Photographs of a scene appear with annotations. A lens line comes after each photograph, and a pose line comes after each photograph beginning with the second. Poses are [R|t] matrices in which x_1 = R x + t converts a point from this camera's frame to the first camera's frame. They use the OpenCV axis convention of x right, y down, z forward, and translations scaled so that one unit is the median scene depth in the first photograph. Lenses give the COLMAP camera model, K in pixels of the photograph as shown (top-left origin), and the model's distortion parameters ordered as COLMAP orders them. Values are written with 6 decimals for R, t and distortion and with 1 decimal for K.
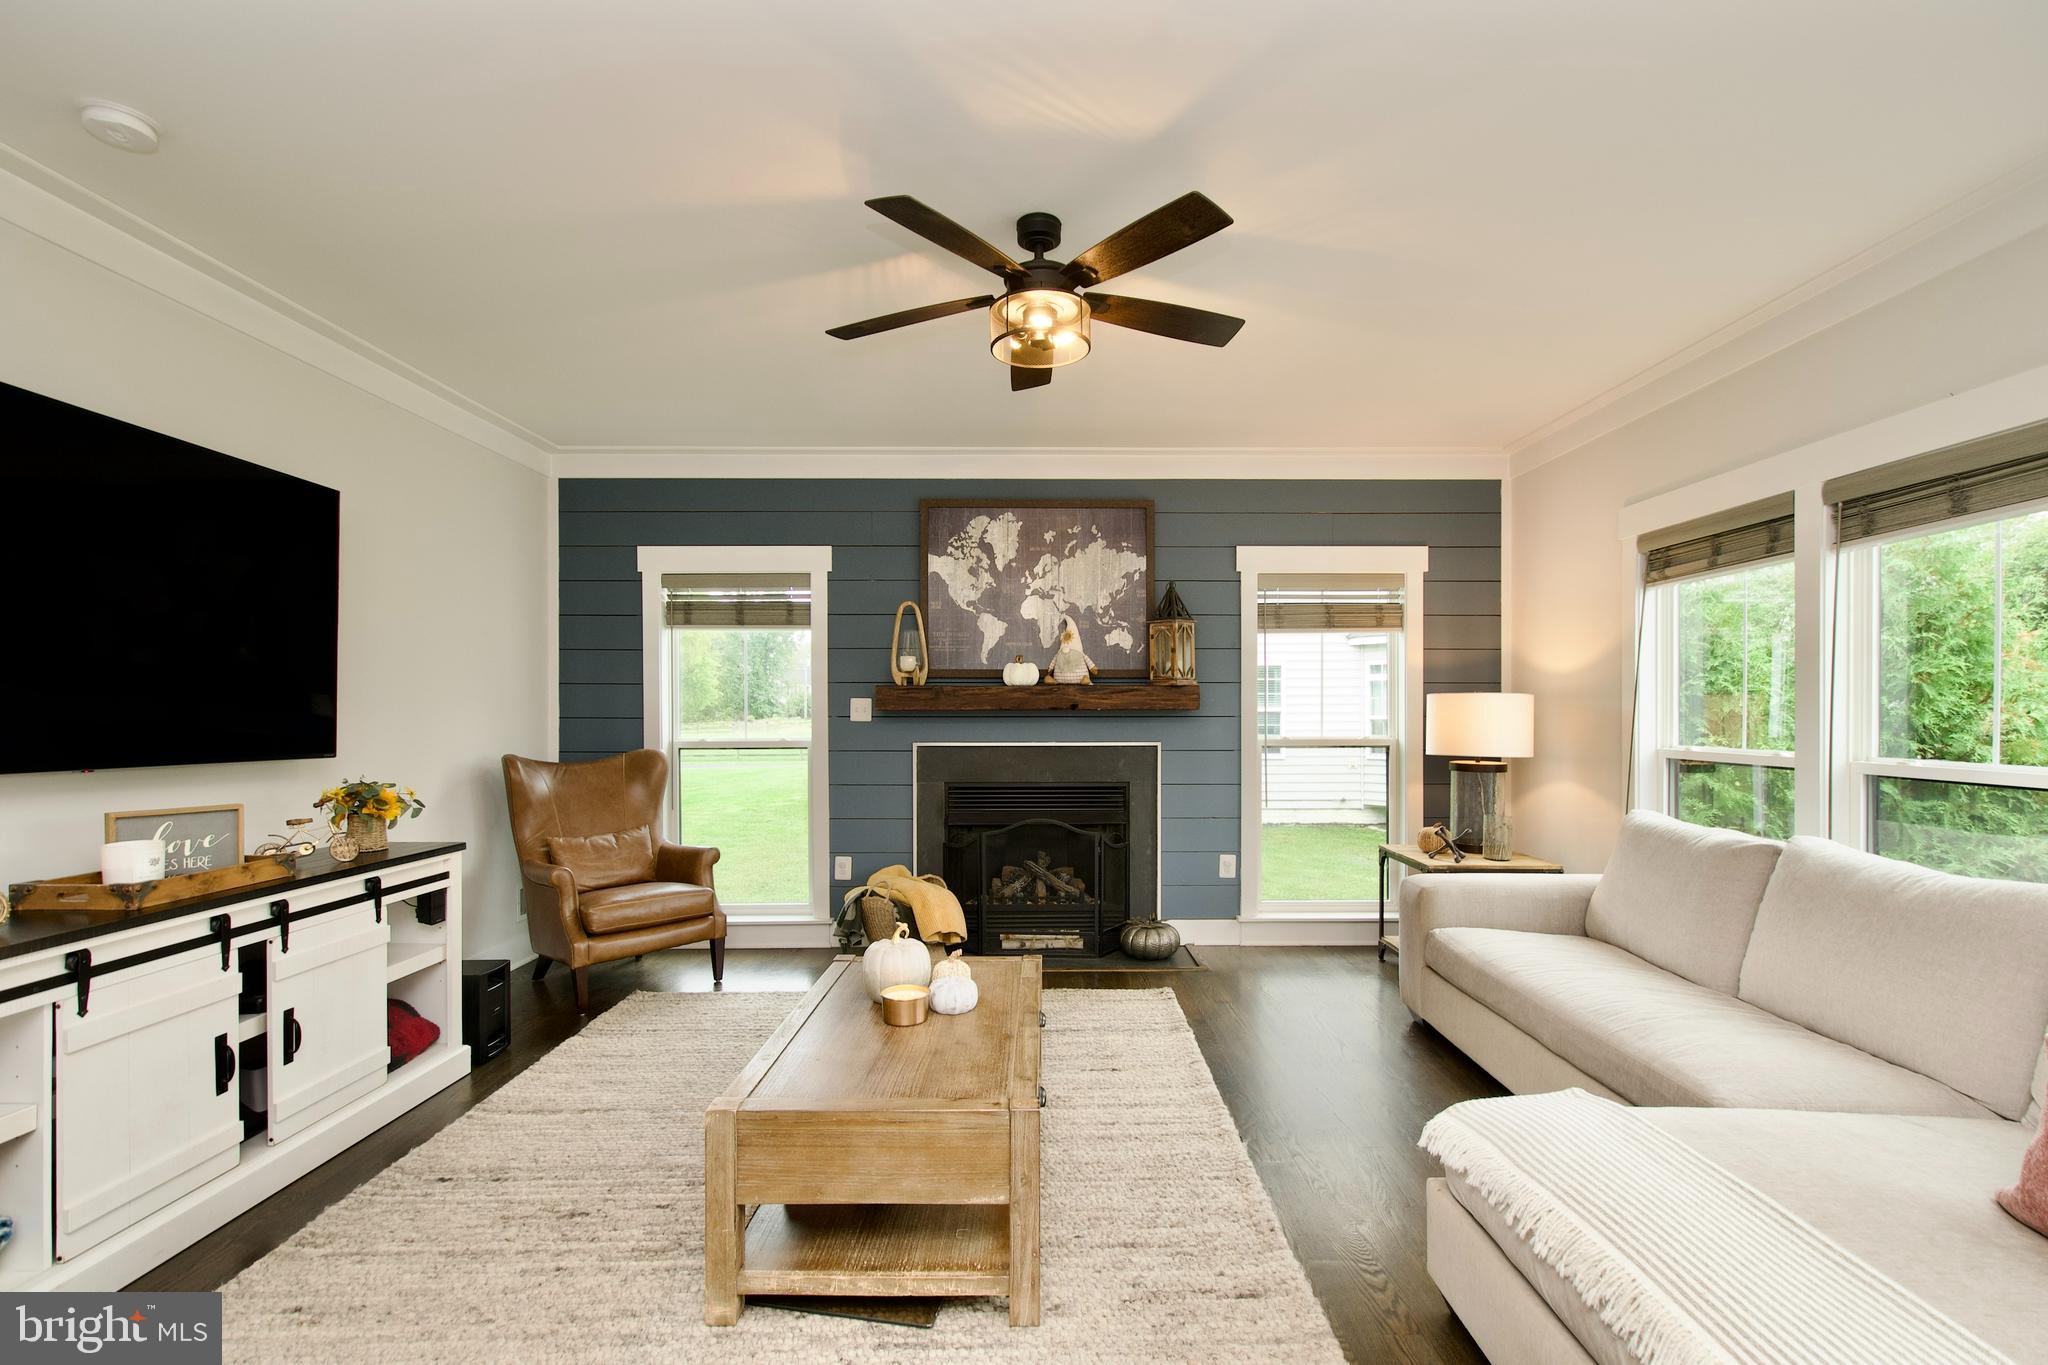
lens RADIAL K [[905.9, 0, 1040.0], [0, 905.9, 712.6], [0, 0, 1]] dist [0.015310, -0.011171]
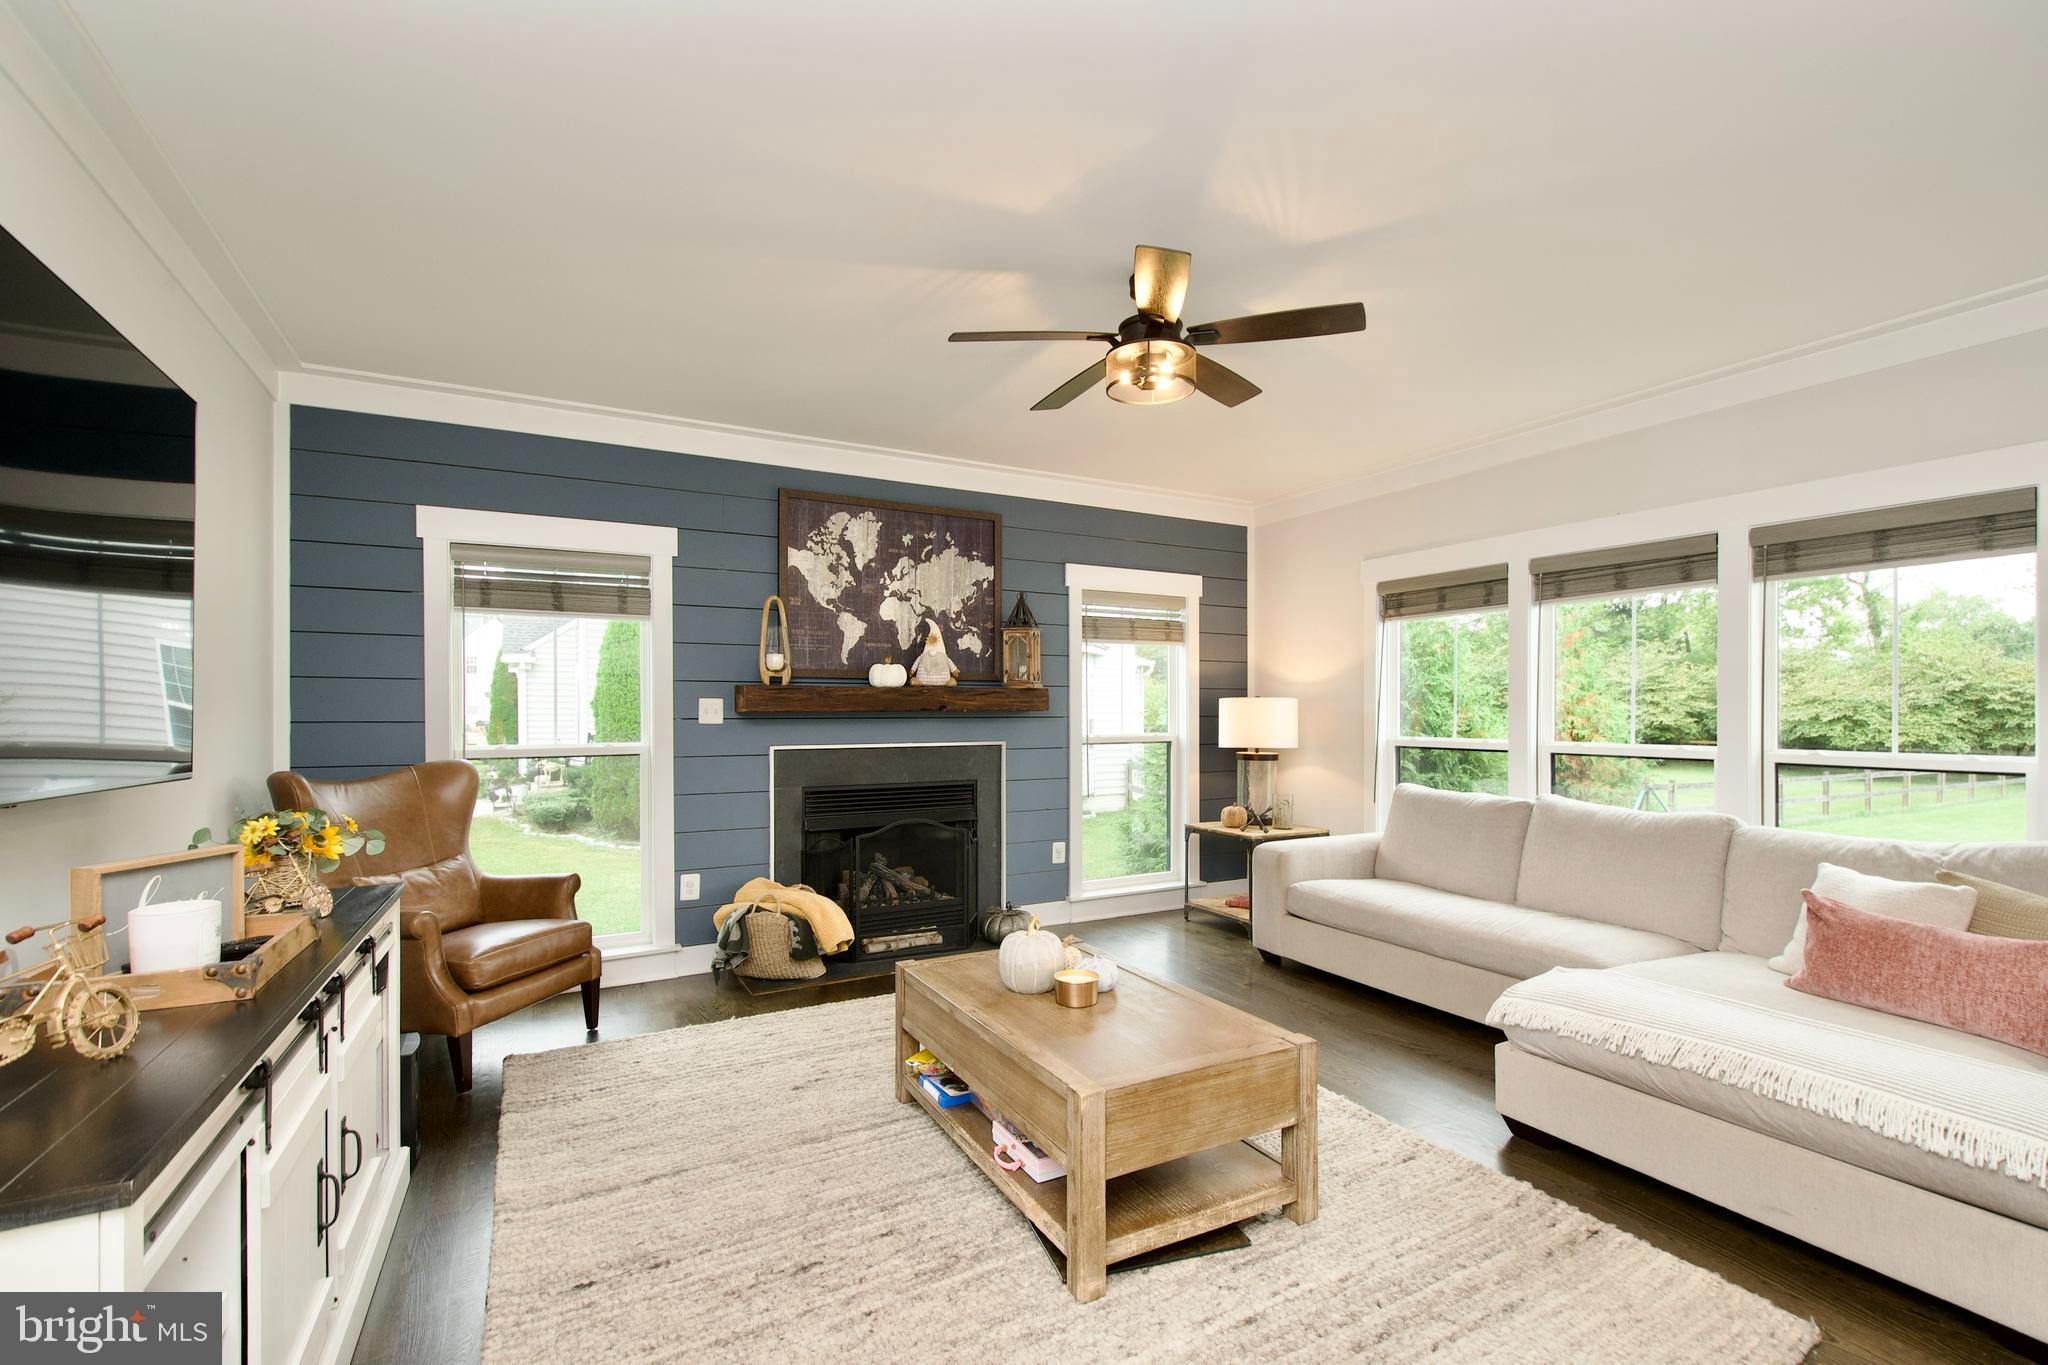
lens RADIAL K [[905.9, 0, 1040.0], [0, 905.9, 712.6], [0, 0, 1]] dist [0.015310, -0.011171]
pose [[0.877610, -0.001684, 0.479372, -0.345467], [0.002328, 0.999997, -0.000750, -0.000252], [-0.479370, 0.001774, 0.877611, 0.042351]]
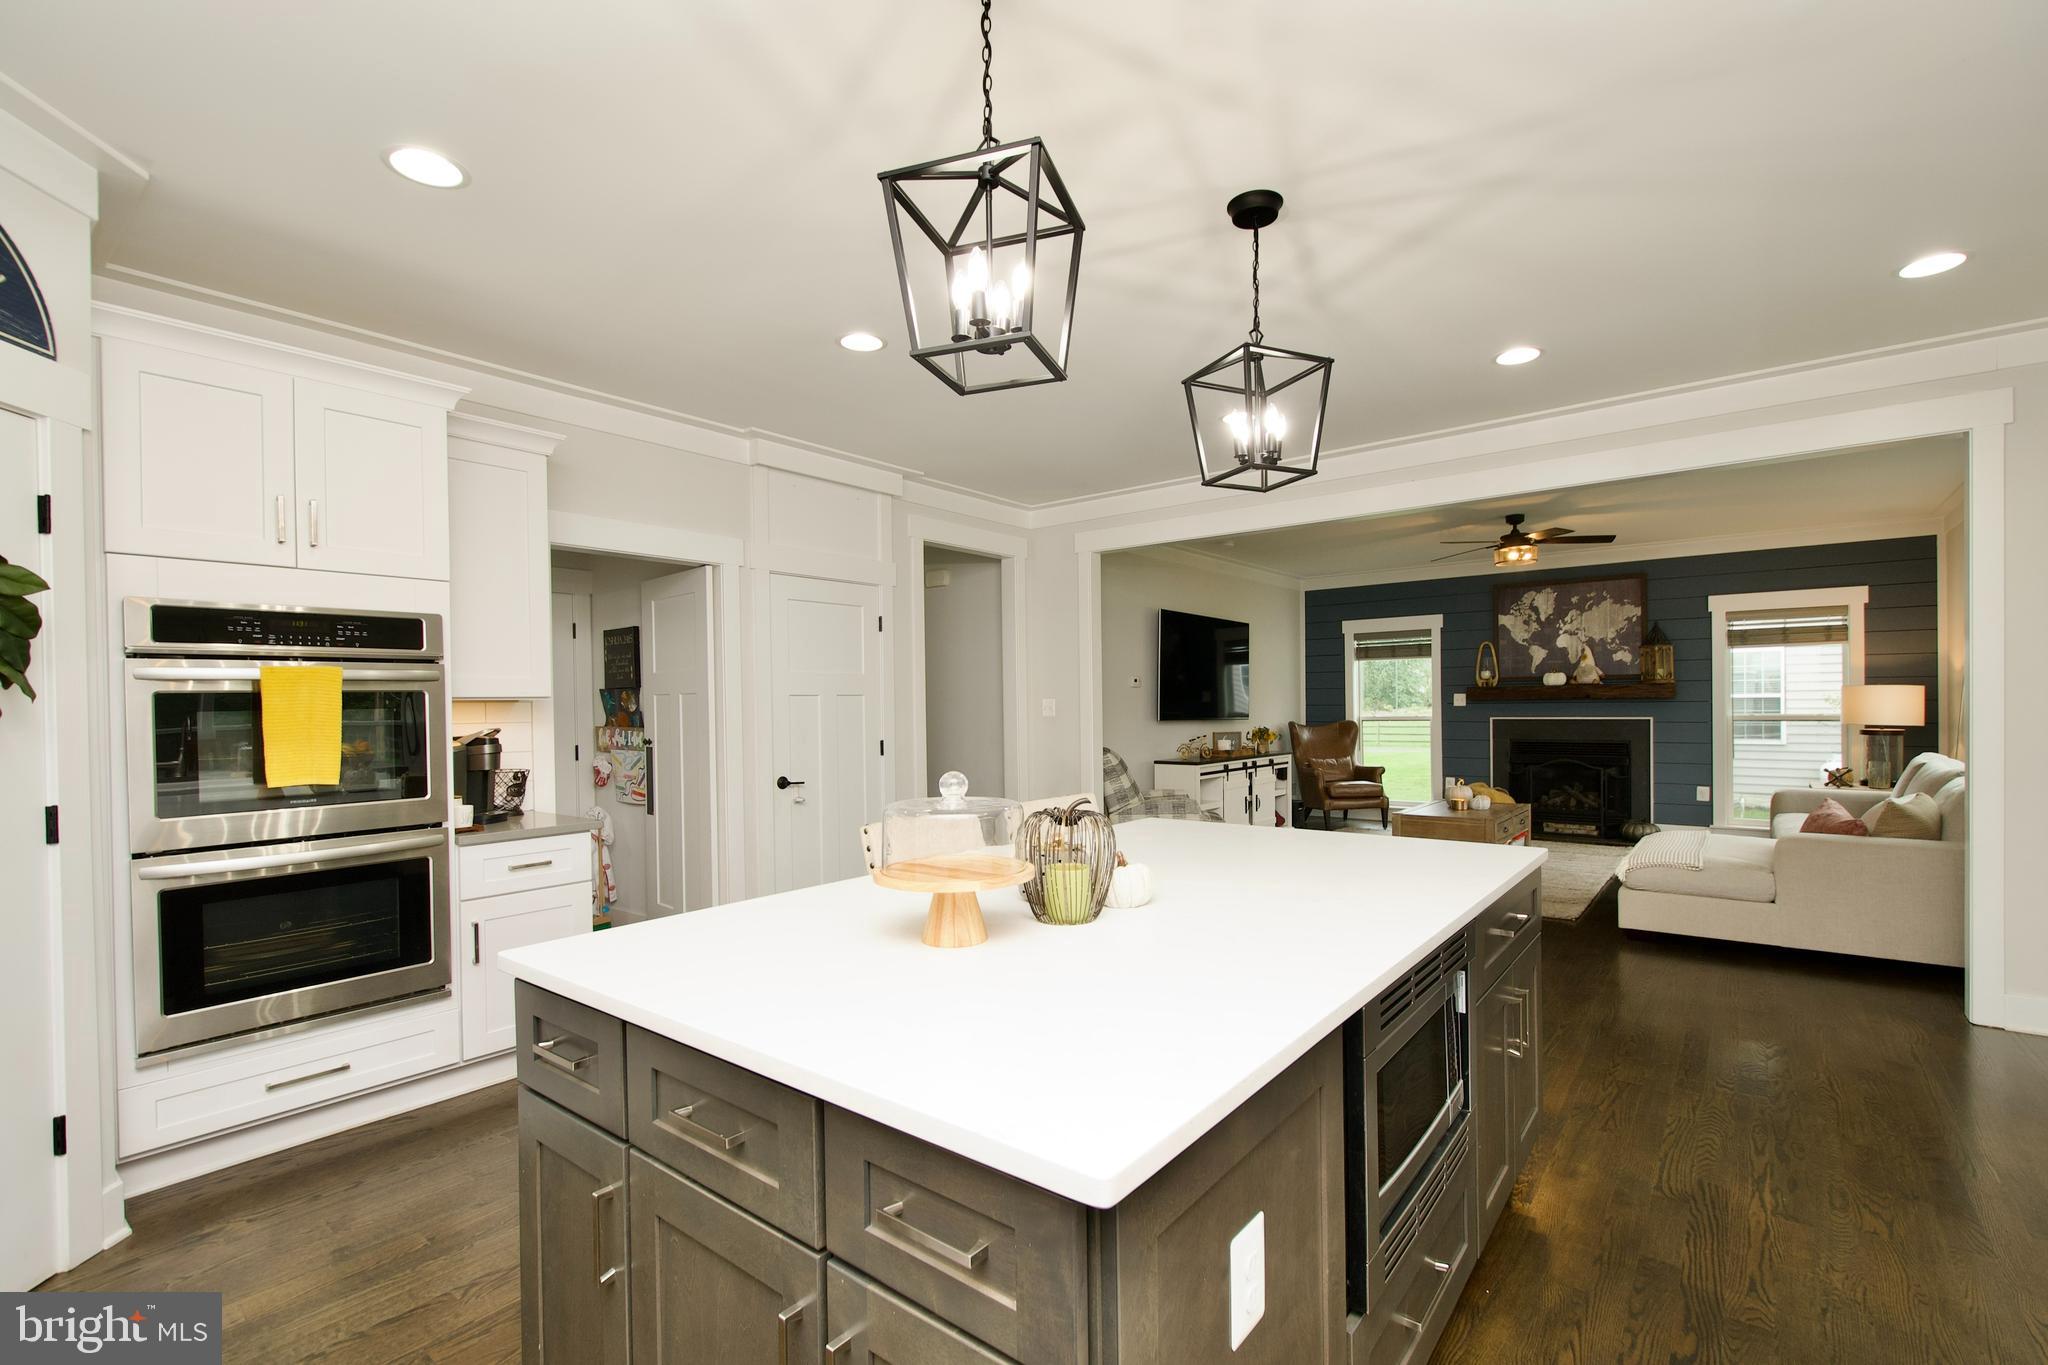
lens RADIAL K [[905.9, 0, 1040.0], [0, 905.9, 712.6], [0, 0, 1]] dist [0.015310, -0.011171]
pose [[0.780649, -0.002214, -0.624966, 0.302041], [0.008660, 0.999936, 0.007274, 0.002135], [0.624910, -0.011090, 0.780618, -1.021478]]
